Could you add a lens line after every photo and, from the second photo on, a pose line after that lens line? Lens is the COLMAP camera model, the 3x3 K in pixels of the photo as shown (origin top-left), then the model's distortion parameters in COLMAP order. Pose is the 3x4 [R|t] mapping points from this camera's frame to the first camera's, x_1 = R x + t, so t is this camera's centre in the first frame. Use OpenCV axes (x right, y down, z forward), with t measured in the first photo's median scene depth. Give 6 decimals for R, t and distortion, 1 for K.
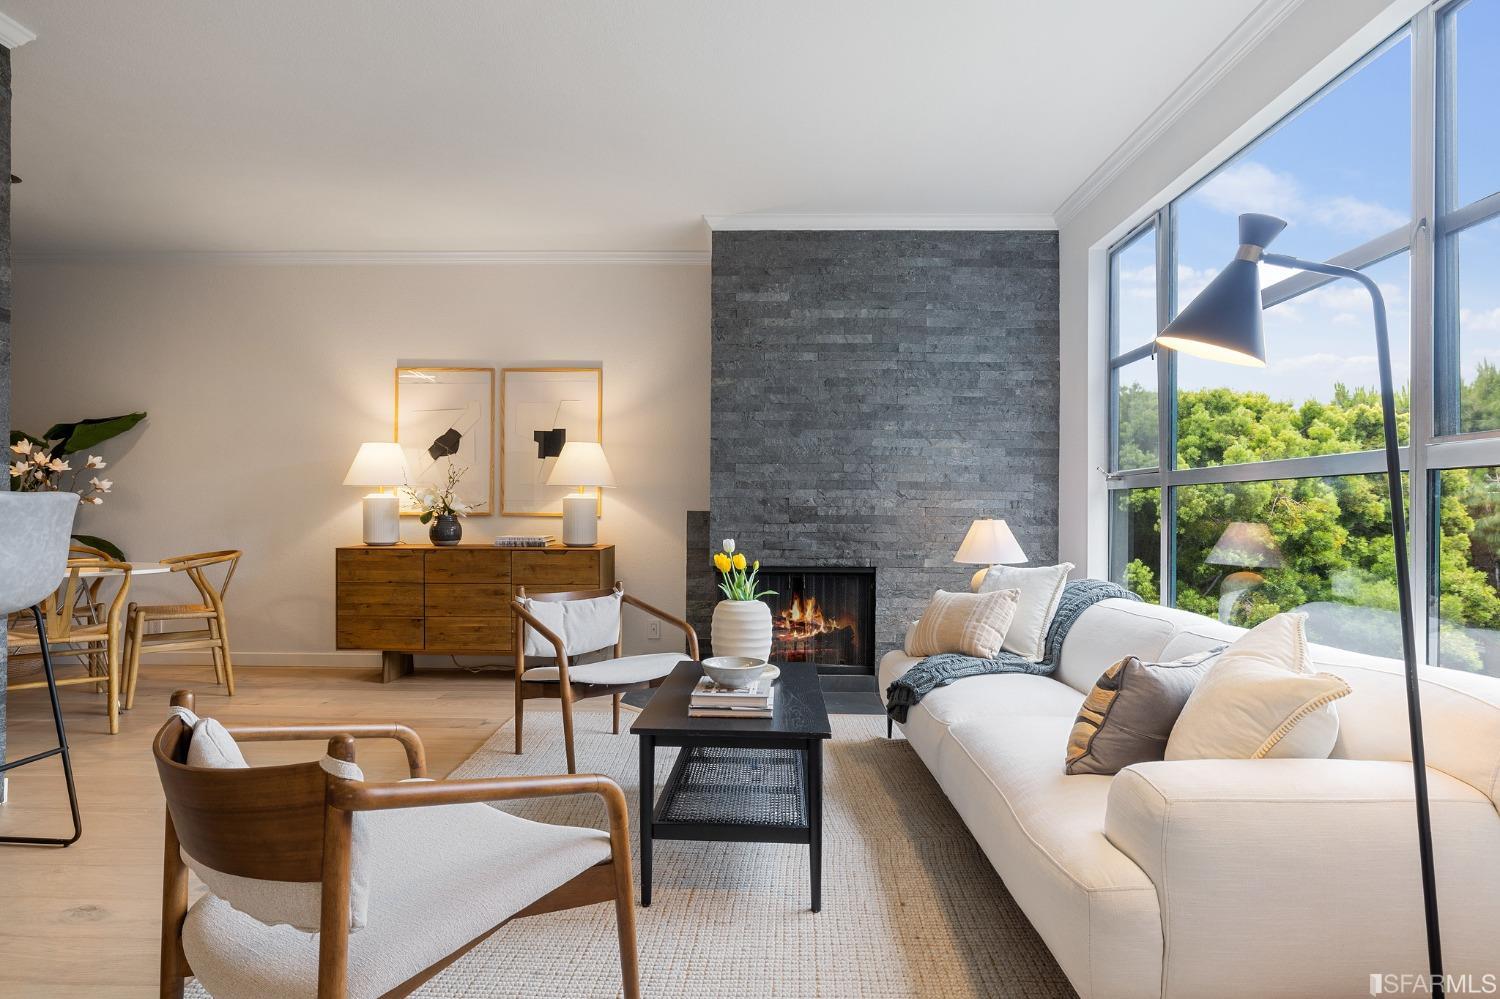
lens RADIAL K [[820.7, 0, 743.5], [0, 820.7, 505.9], [0, 0, 1]] dist [0.000437, -0.000883]
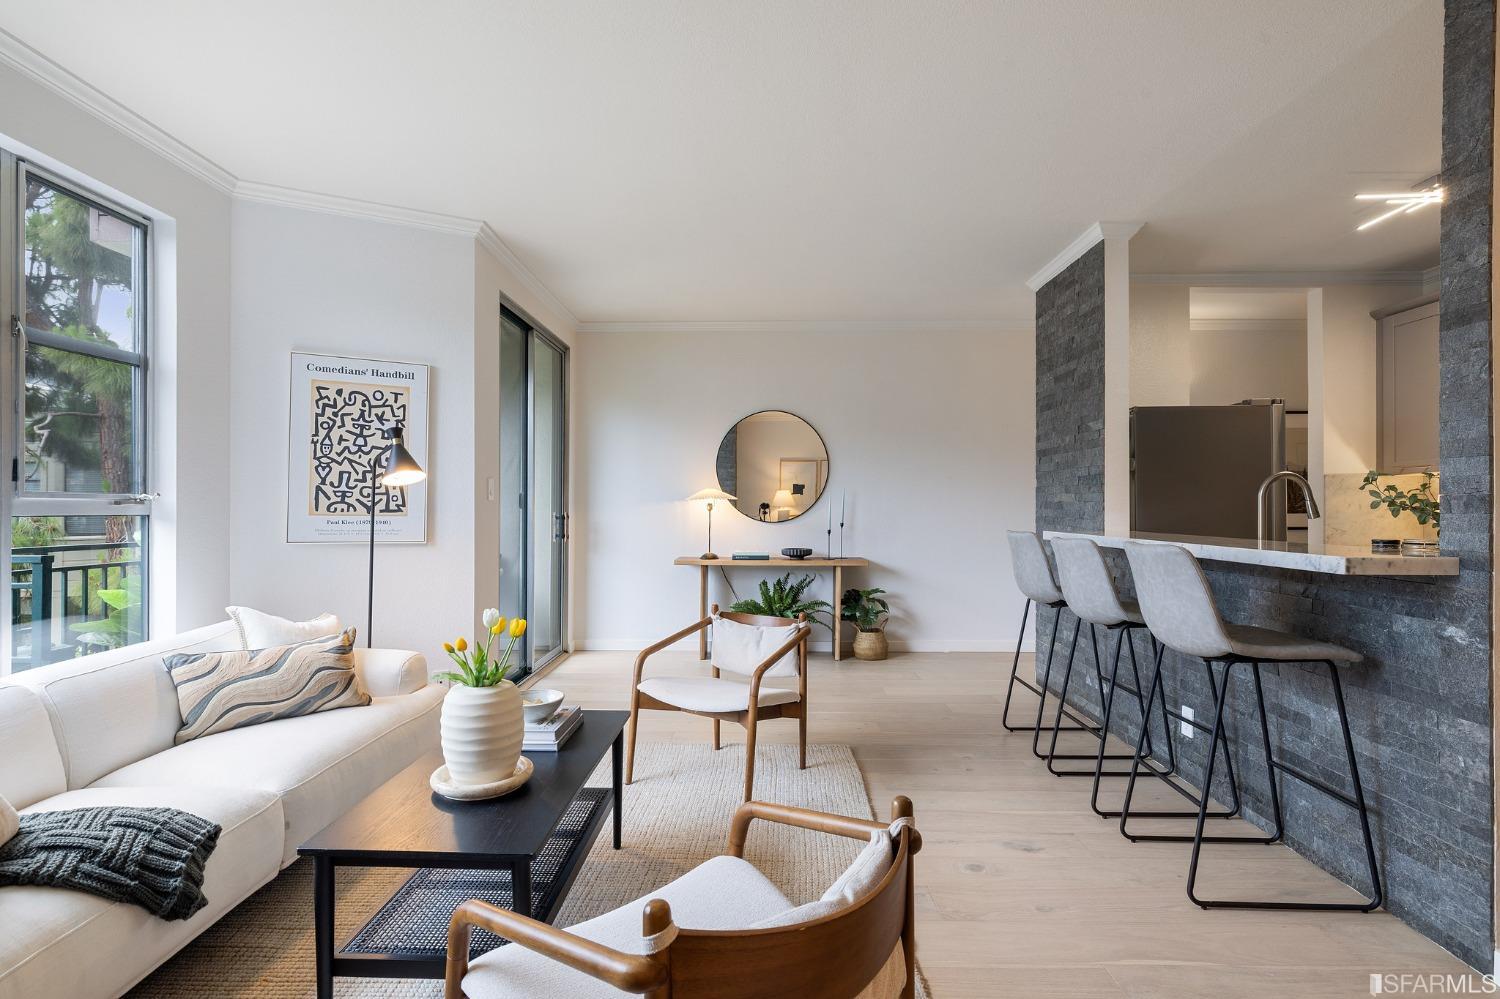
lens RADIAL K [[722.1, 0, 749.1], [0, 722.1, 503.1], [0, 0, 1]] dist [-0.000146, -0.000467]
pose [[-0.999895, -0.009412, -0.011000, -0.146096], [-0.009275, 0.999880, -0.012441, -0.029641], [0.011116, -0.012337, -0.999862, 1.006262]]
